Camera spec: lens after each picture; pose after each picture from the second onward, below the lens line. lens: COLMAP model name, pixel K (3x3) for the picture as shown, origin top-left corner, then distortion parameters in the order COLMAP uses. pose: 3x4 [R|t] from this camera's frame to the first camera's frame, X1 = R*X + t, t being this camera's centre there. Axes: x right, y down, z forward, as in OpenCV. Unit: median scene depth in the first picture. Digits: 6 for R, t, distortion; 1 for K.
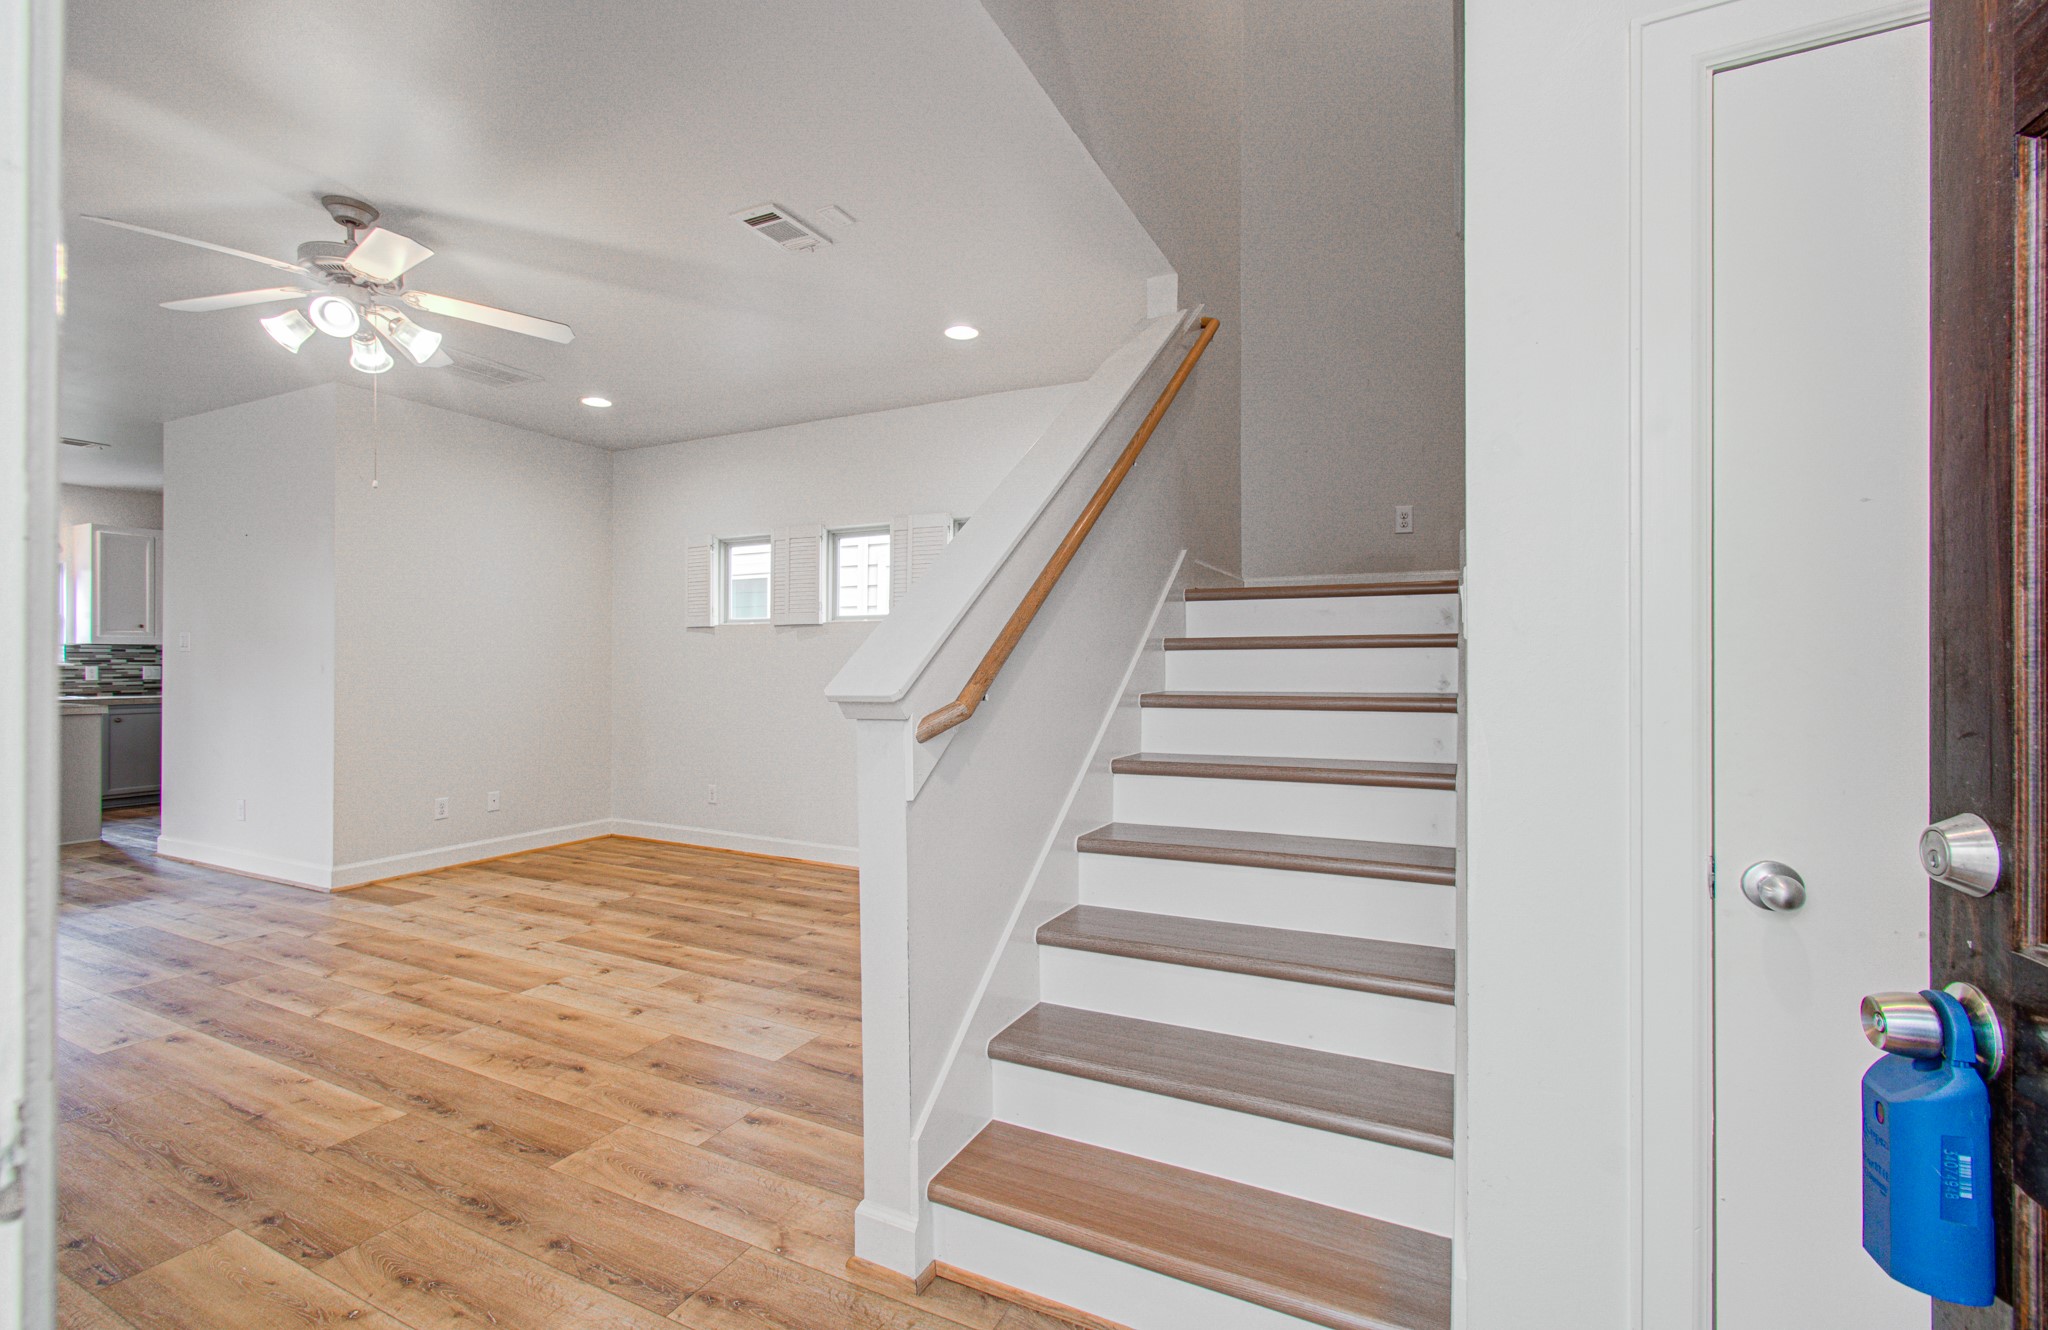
lens RADIAL K [[893.5, 0, 1013.5], [0, 893.5, 653.9], [0, 0, 1]] dist [-0.009490, 0.005881]
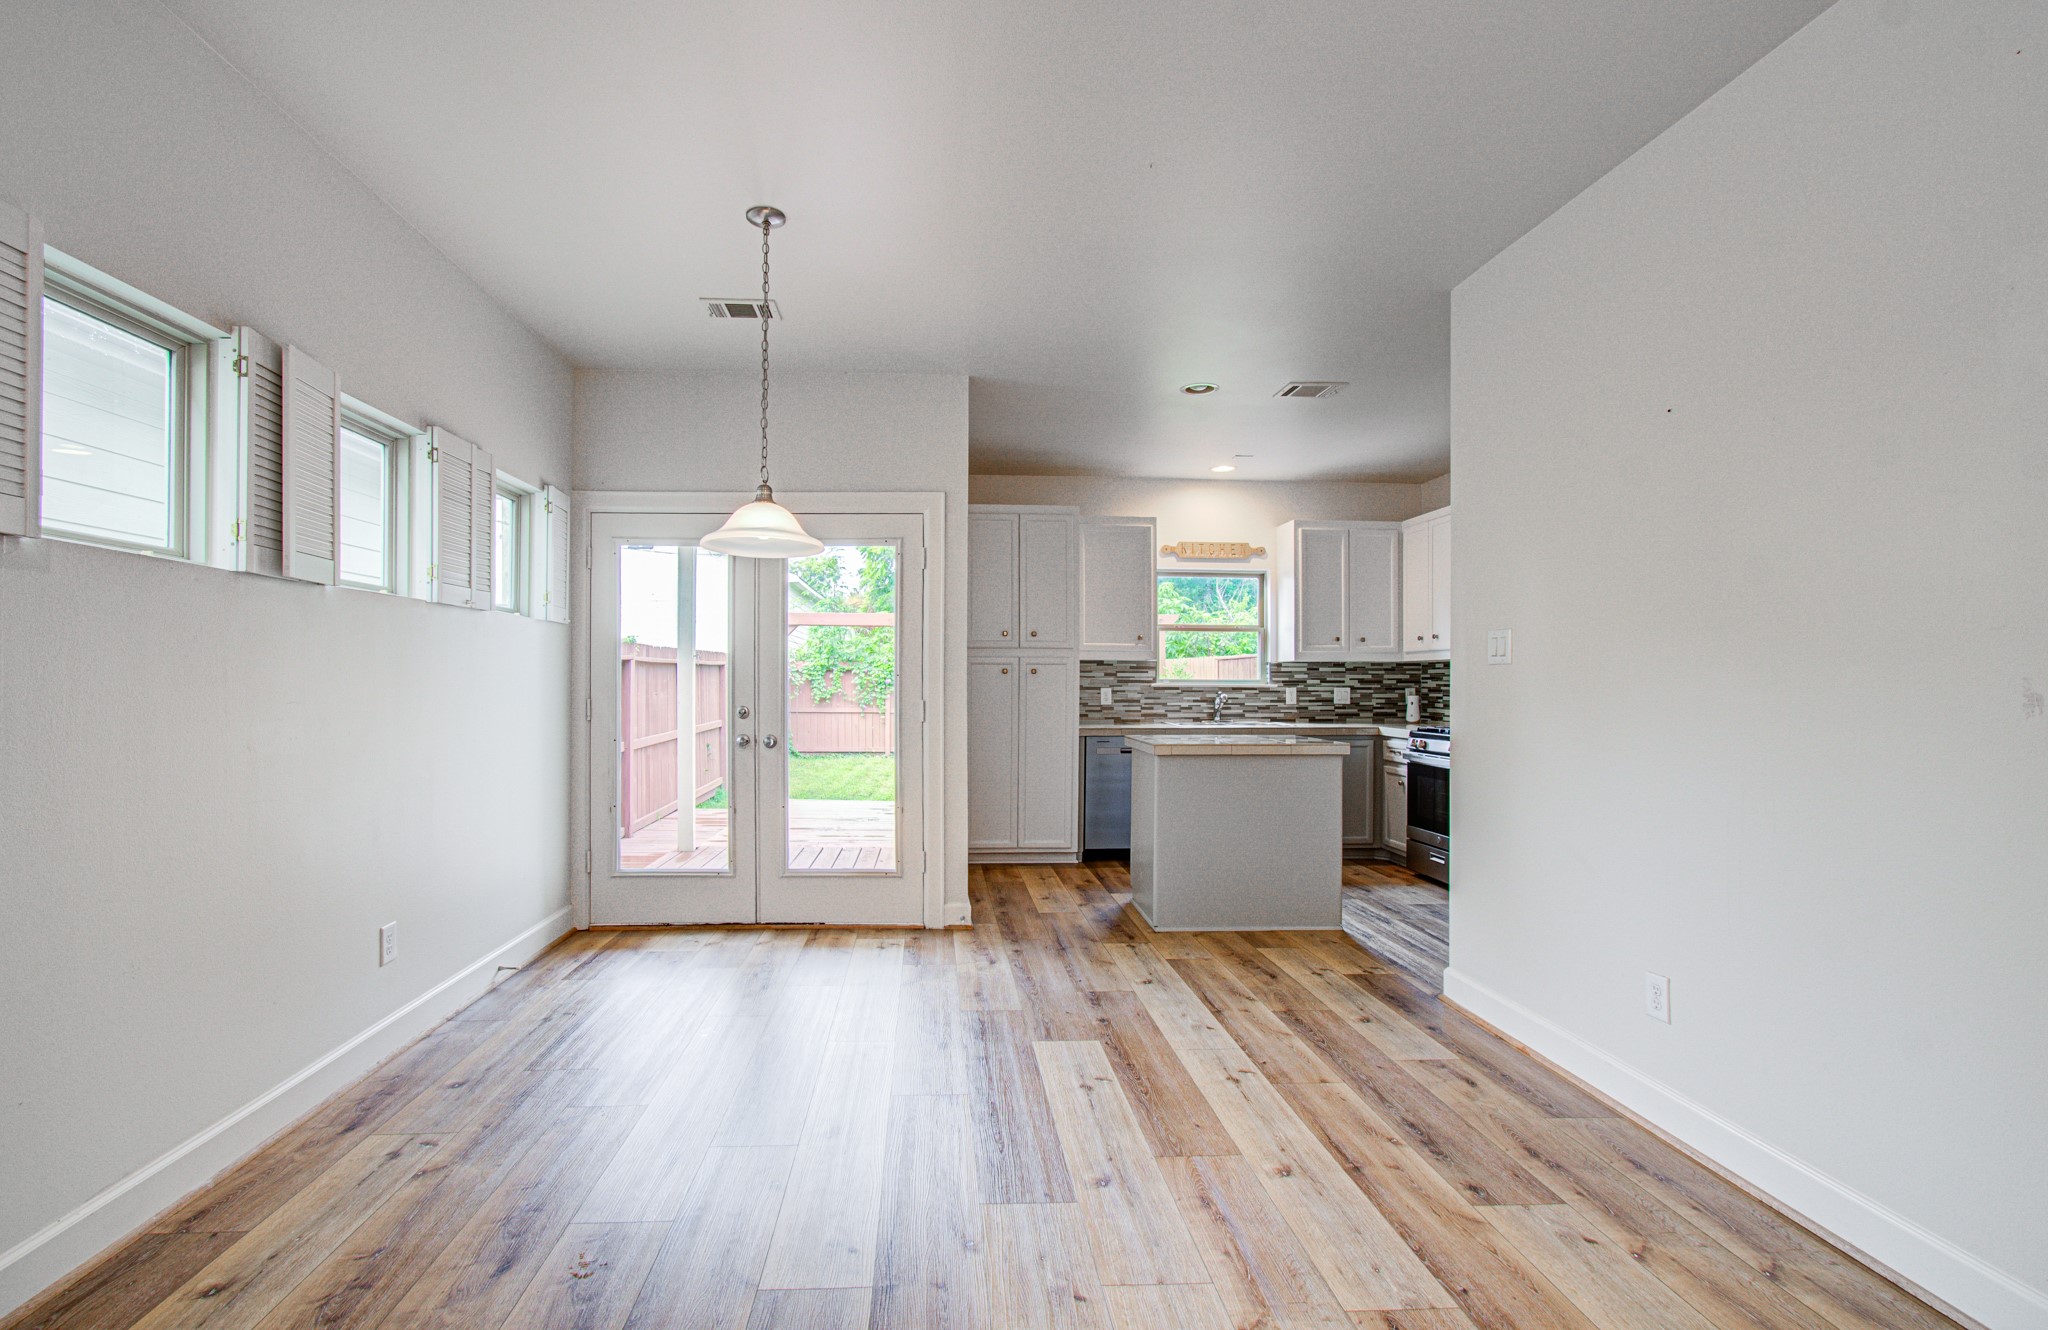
lens RADIAL K [[893.5, 0, 955.2], [0, 893.5, 682.9], [0, 0, 1]] dist [-0.009490, 0.005881]
pose [[0.470455, 0.002013, -0.882422, -0.900156], [0.005269, 0.999973, 0.005090, 0.005963], [0.882408, -0.007044, 0.470431, 0.643362]]
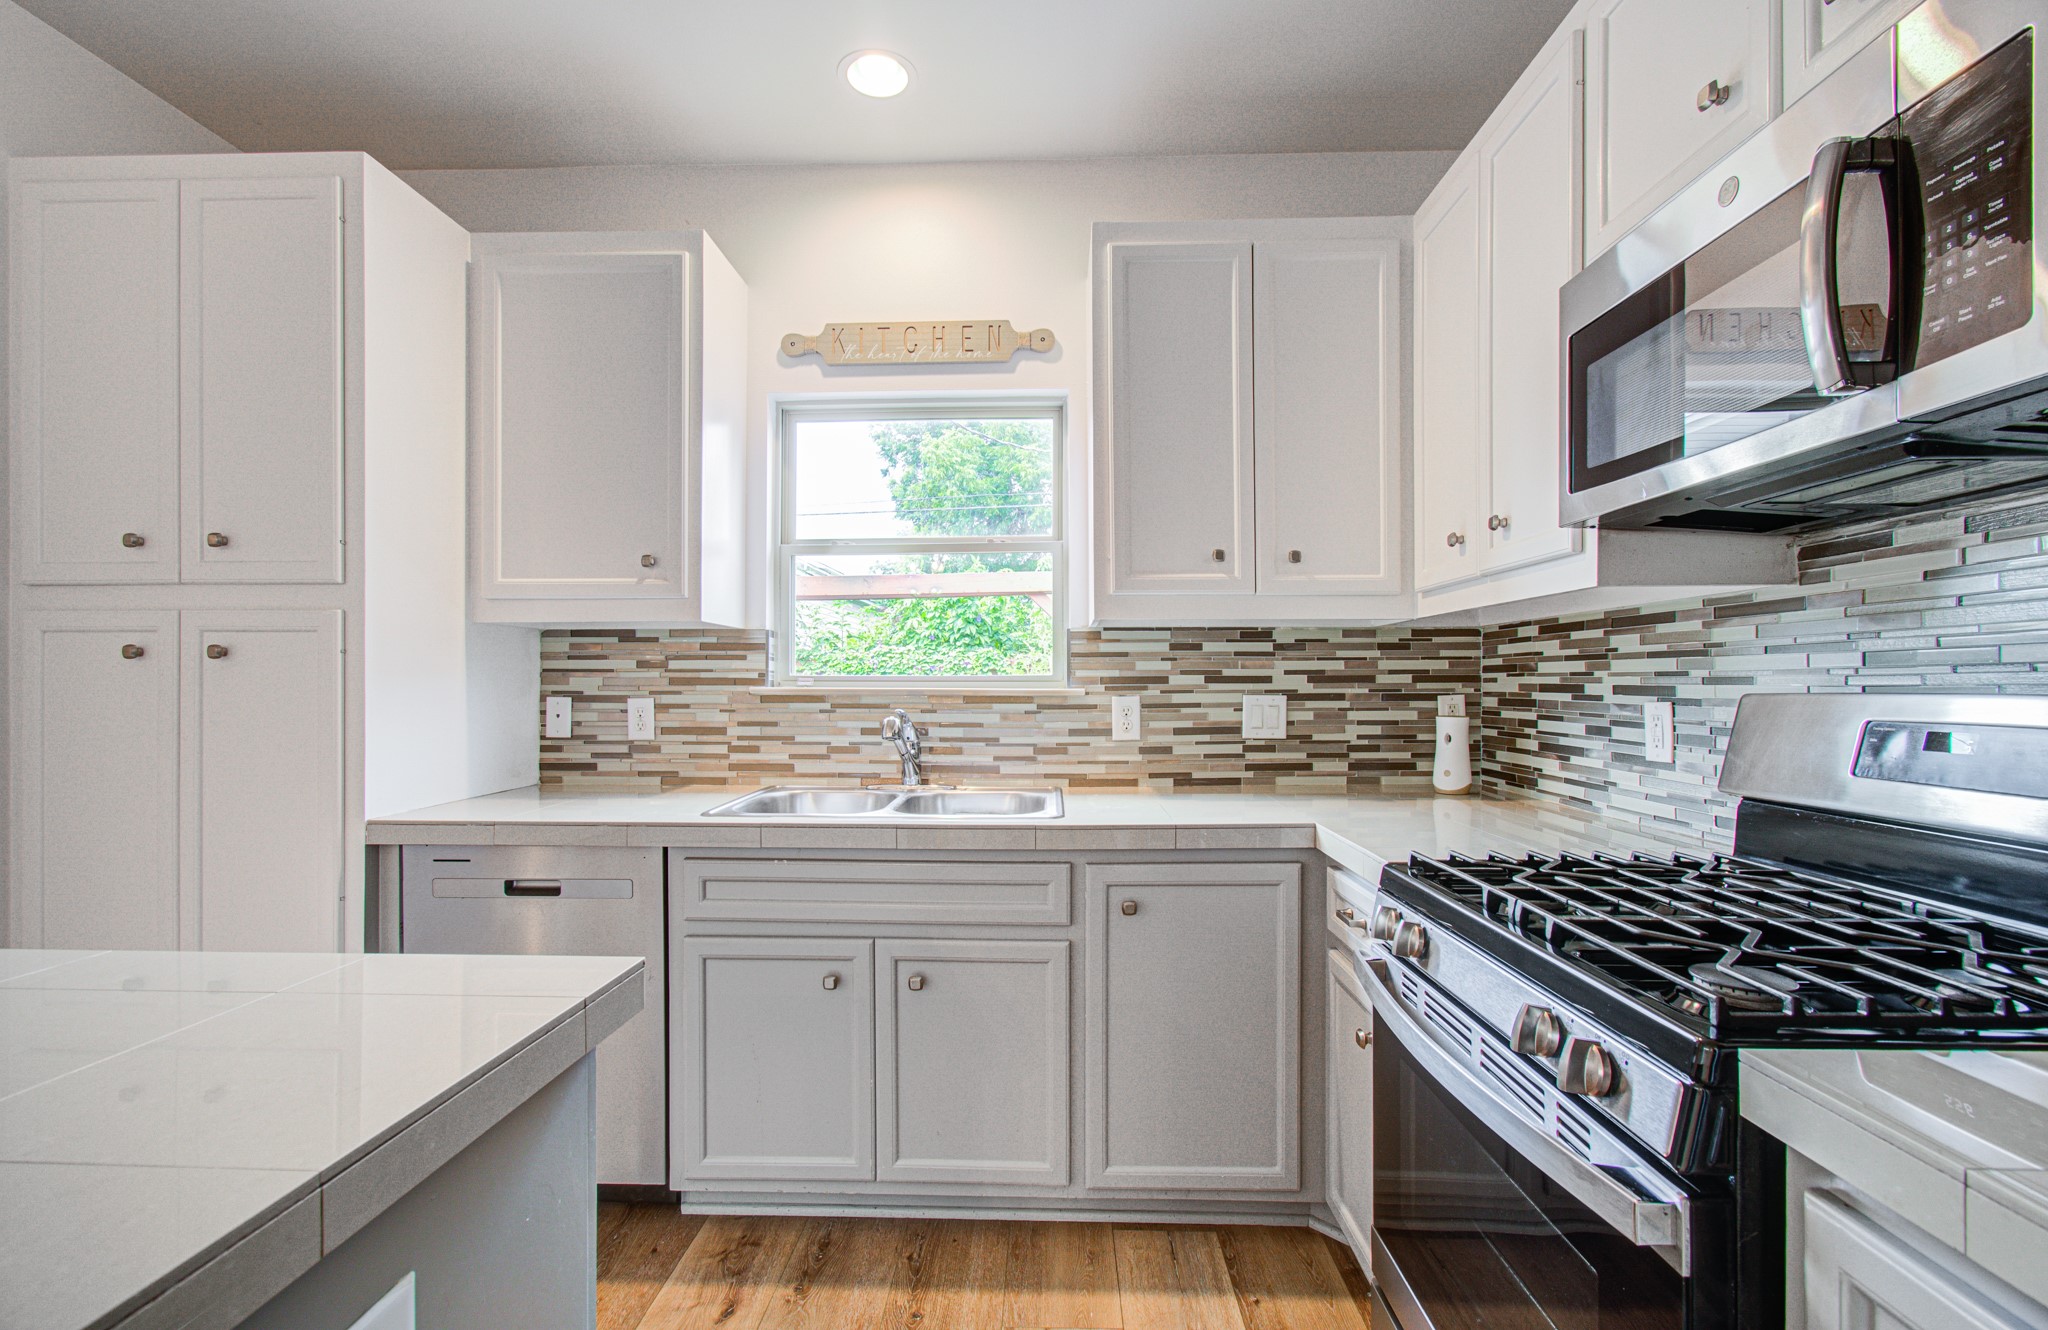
lens RADIAL K [[893.5, 0, 996.7], [0, 893.5, 673.1], [0, 0, 1]] dist [-0.009490, 0.005881]
pose [[0.402025, -0.012531, -0.915543, -1.607969], [0.010224, 0.999905, -0.009197, 0.016646], [0.915571, -0.005663, 0.402116, 1.762650]]
